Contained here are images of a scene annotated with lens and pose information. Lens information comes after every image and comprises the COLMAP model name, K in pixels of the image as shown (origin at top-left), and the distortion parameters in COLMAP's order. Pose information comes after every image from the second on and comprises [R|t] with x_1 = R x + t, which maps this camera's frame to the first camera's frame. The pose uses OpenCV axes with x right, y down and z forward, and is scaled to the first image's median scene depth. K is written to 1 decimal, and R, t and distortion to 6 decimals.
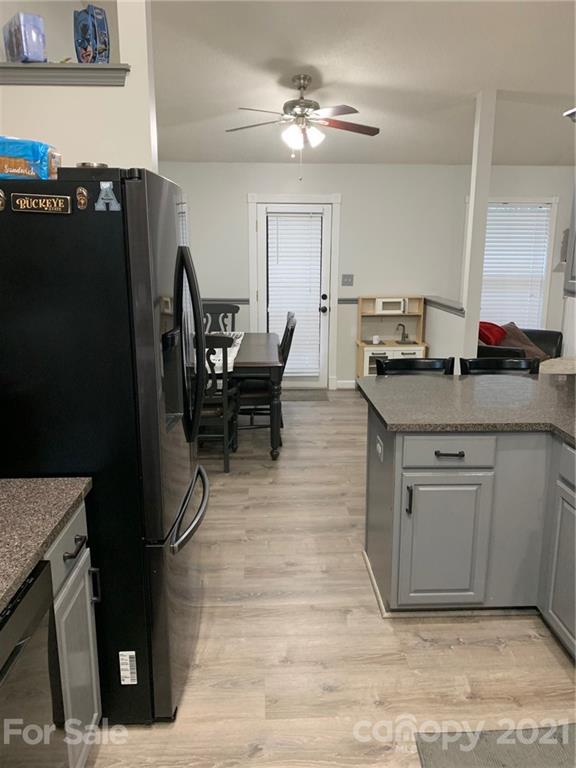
lens RADIAL K [[578.4, 0, 289.6], [0, 578.4, 387.2], [0, 0, 1]] dist [0.066497, -0.092312]
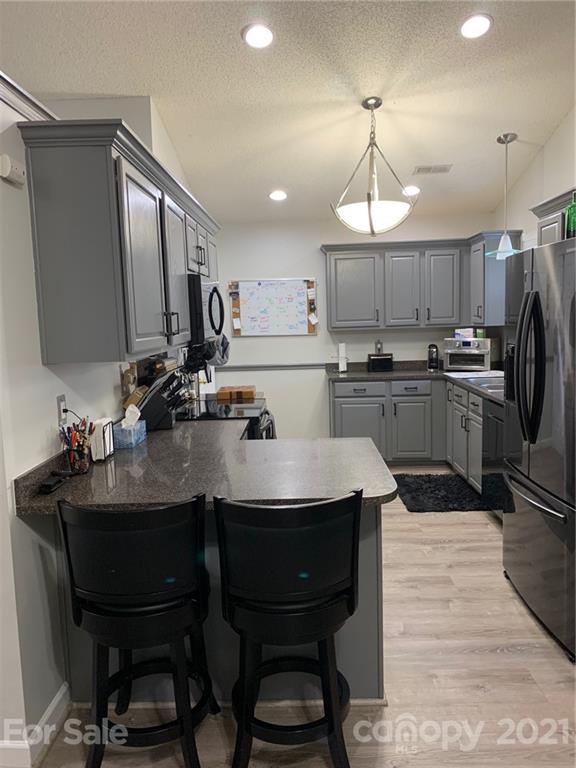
lens RADIAL K [[578.4, 0, 289.6], [0, 578.4, 387.2], [0, 0, 1]] dist [0.066497, -0.092312]
pose [[-0.997557, 0.019147, 0.067176, 0.147260], [0.041396, 0.936677, 0.347739, -0.269470], [-0.056264, 0.349670, -0.935182, 1.208877]]
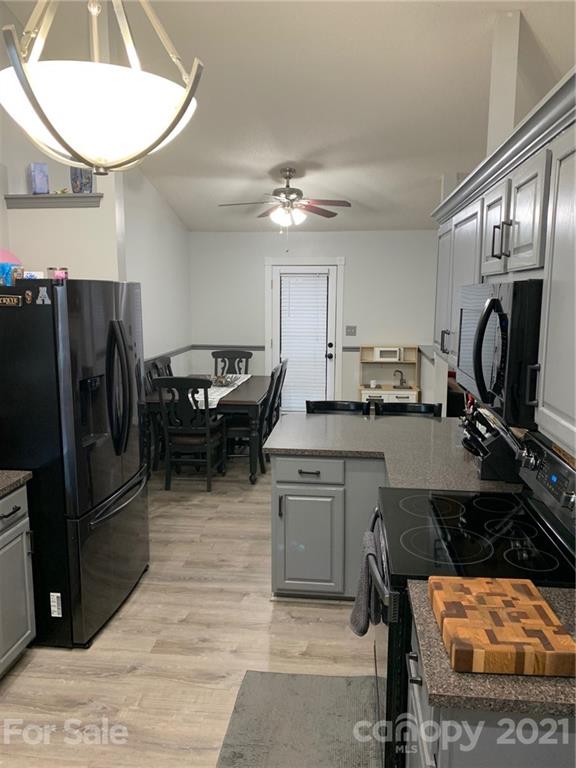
lens RADIAL K [[581.9, 0, 288.0], [0, 581.9, 384.0], [0, 0, 1]] dist [0.033675, -0.025608]
pose [[0.987850, 0.022347, -0.153794, 0.247899], [-0.033754, 0.996836, -0.071965, 0.005965], [0.151699, 0.076281, 0.985479, -0.196241]]
